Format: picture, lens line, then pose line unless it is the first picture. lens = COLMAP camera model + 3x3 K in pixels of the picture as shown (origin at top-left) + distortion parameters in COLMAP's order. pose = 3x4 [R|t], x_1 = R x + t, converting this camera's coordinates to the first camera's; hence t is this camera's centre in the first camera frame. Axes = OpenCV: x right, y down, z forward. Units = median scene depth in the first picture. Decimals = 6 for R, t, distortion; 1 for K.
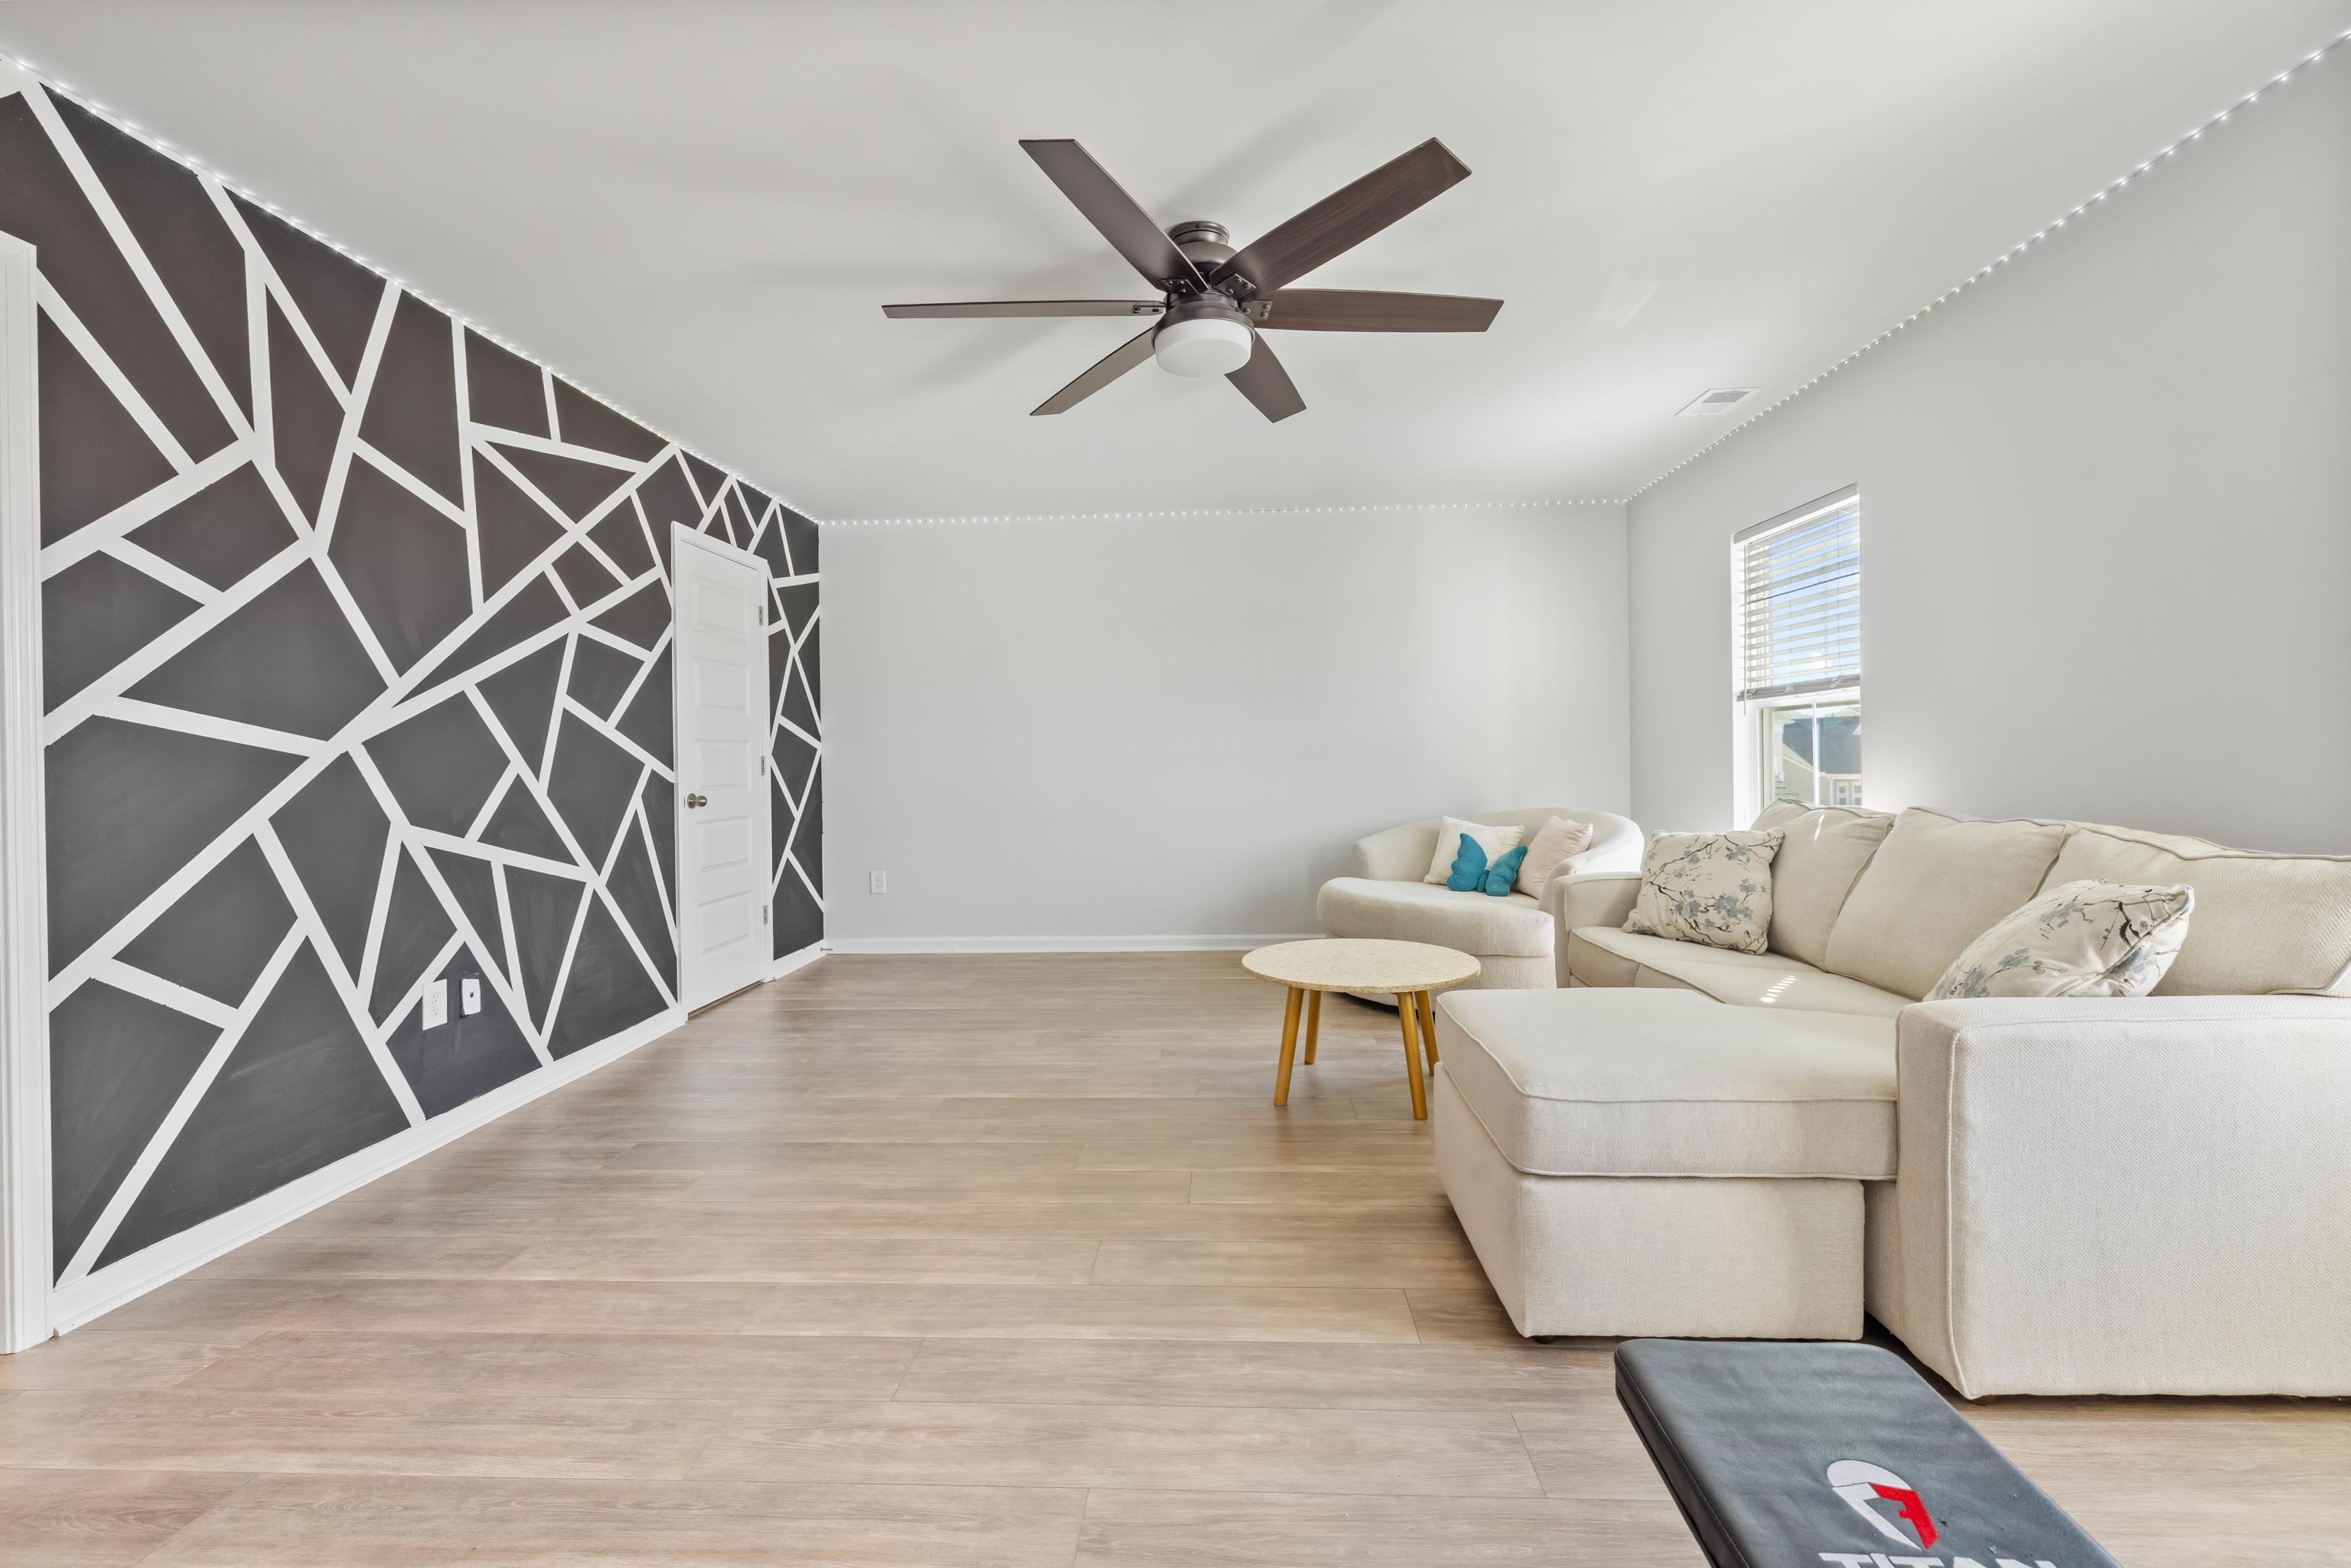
lens RADIAL K [[1002.3, 0, 1179.5], [0, 1002.3, 775.5], [0, 0, 1]] dist [0.001017, 0.000006]
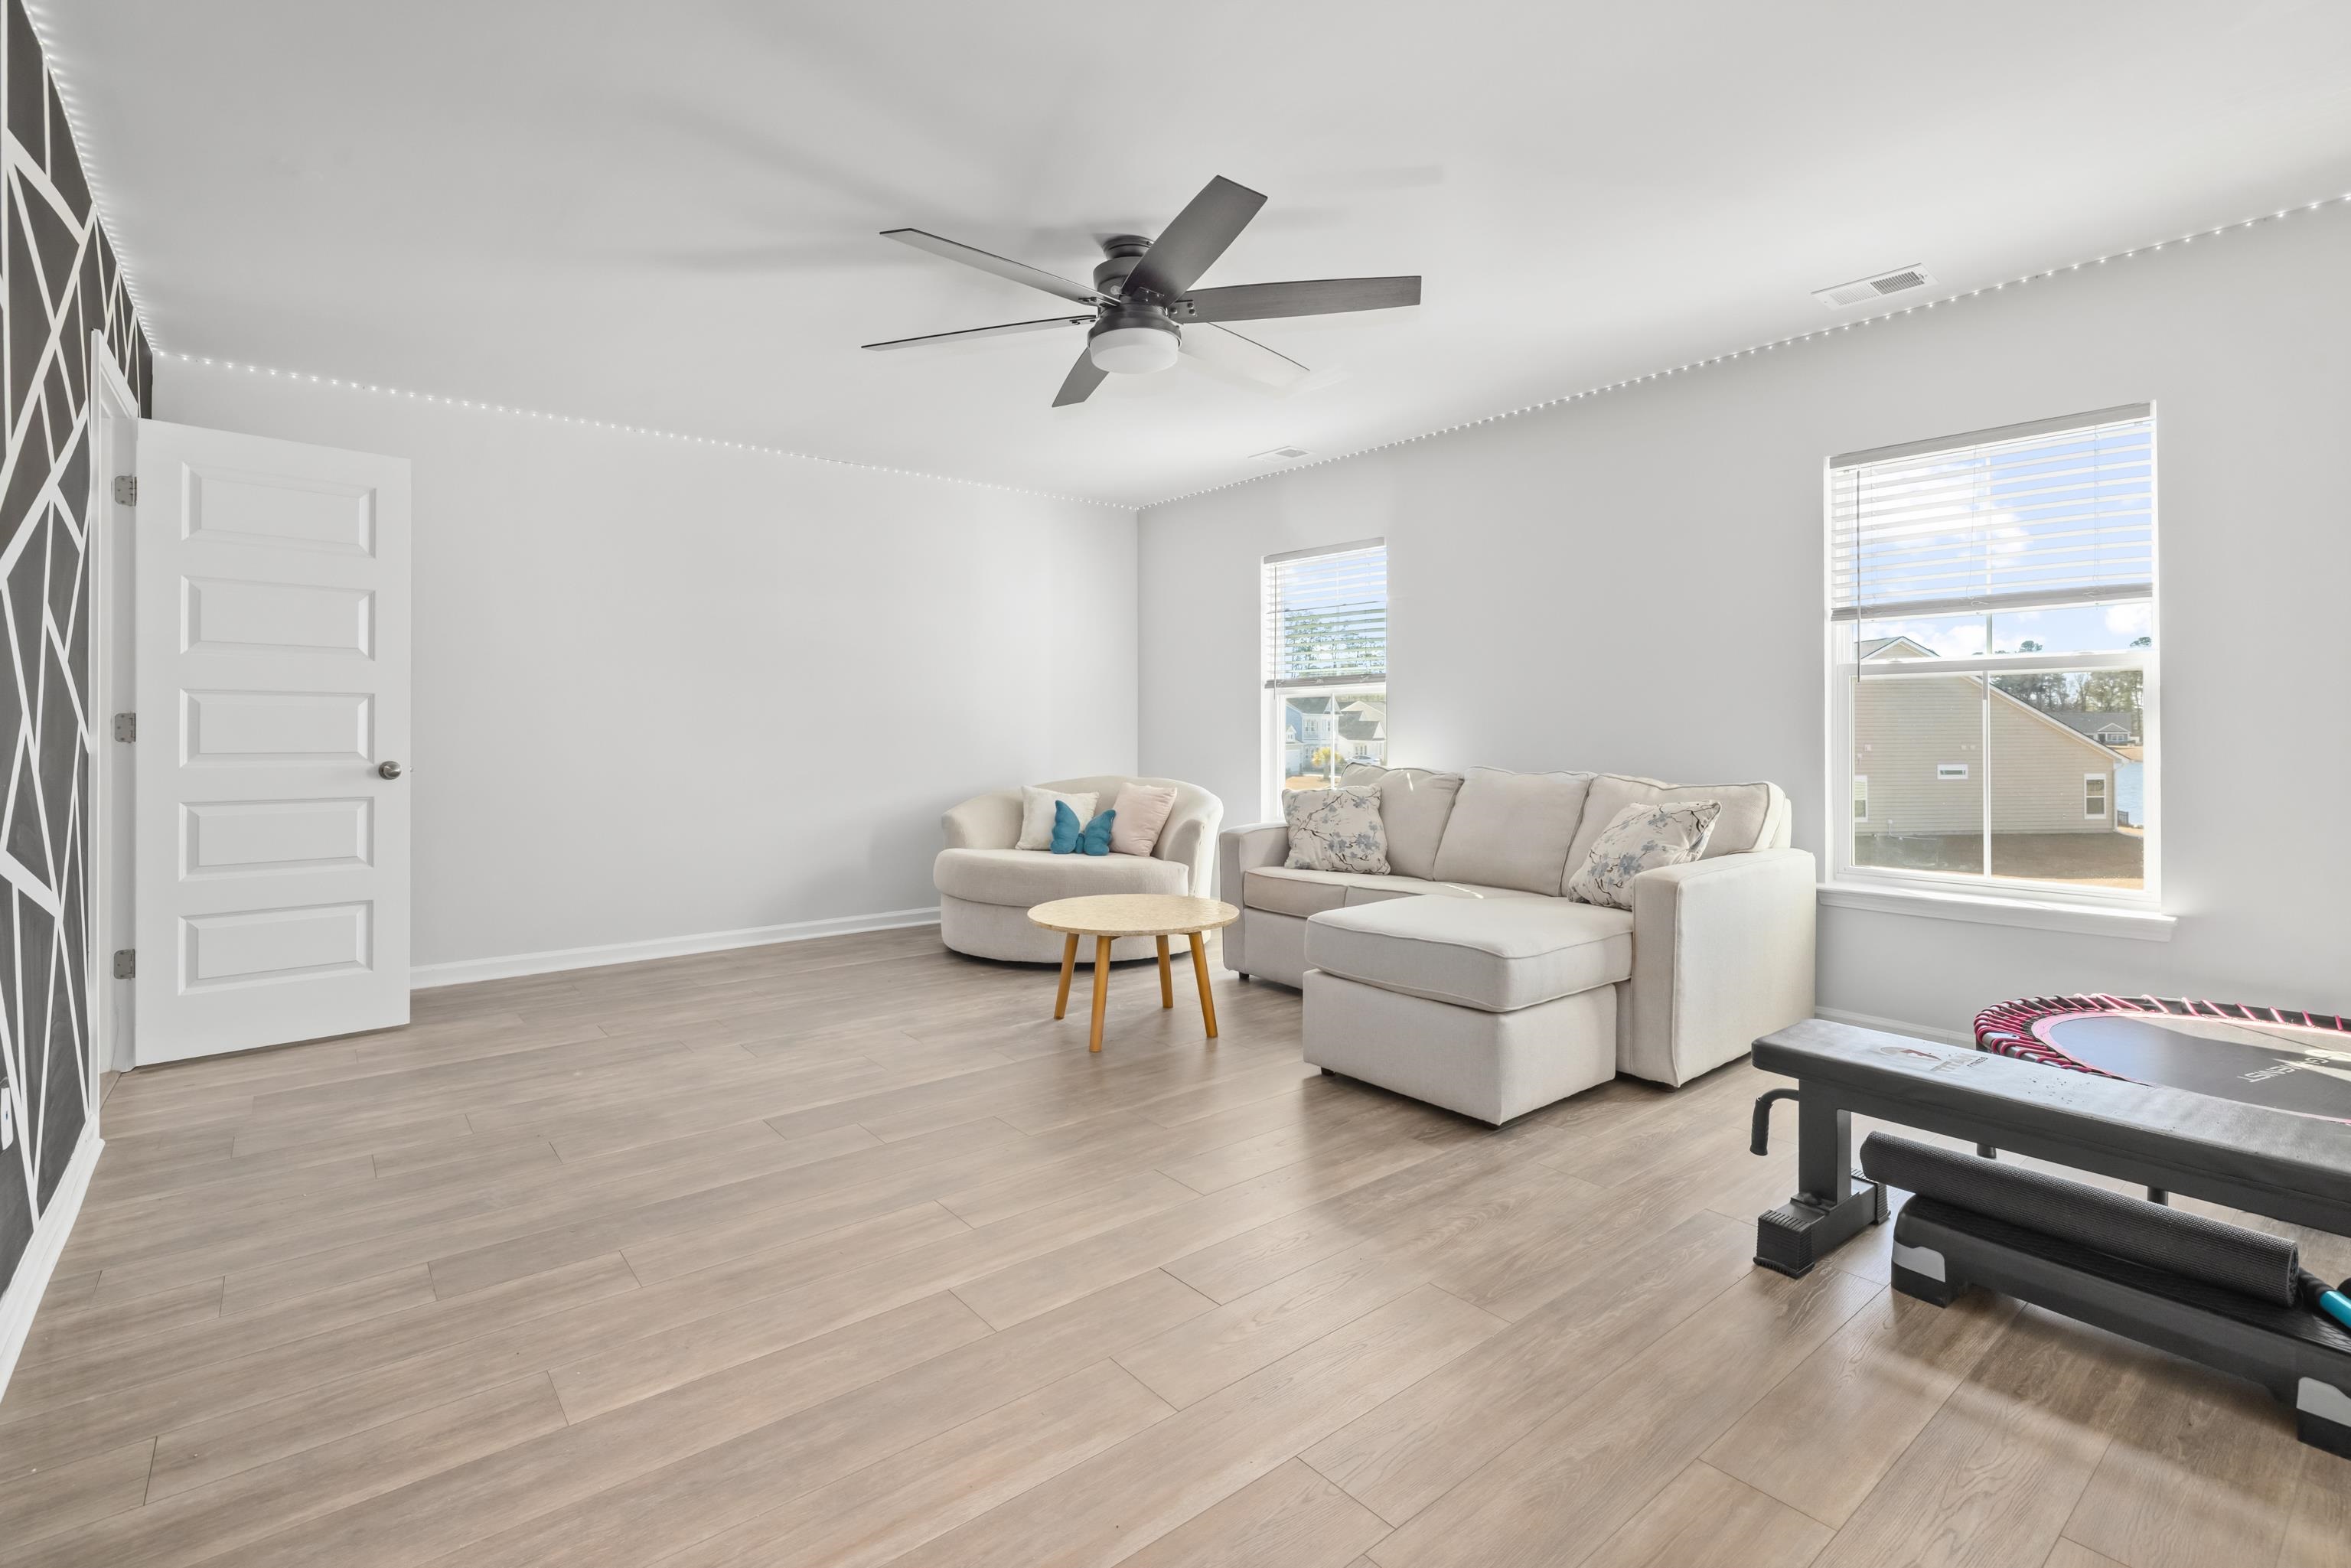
lens RADIAL K [[1091.1, 0, 1178.8], [0, 1091.1, 734.0], [0, 0, 1]] dist [-0.000050, 0.000569]
pose [[0.739252, 0.011765, 0.673326, -0.673509], [-0.000532, 0.999857, -0.016886, 0.010735], [-0.673429, 0.012125, 0.739152, 0.083071]]
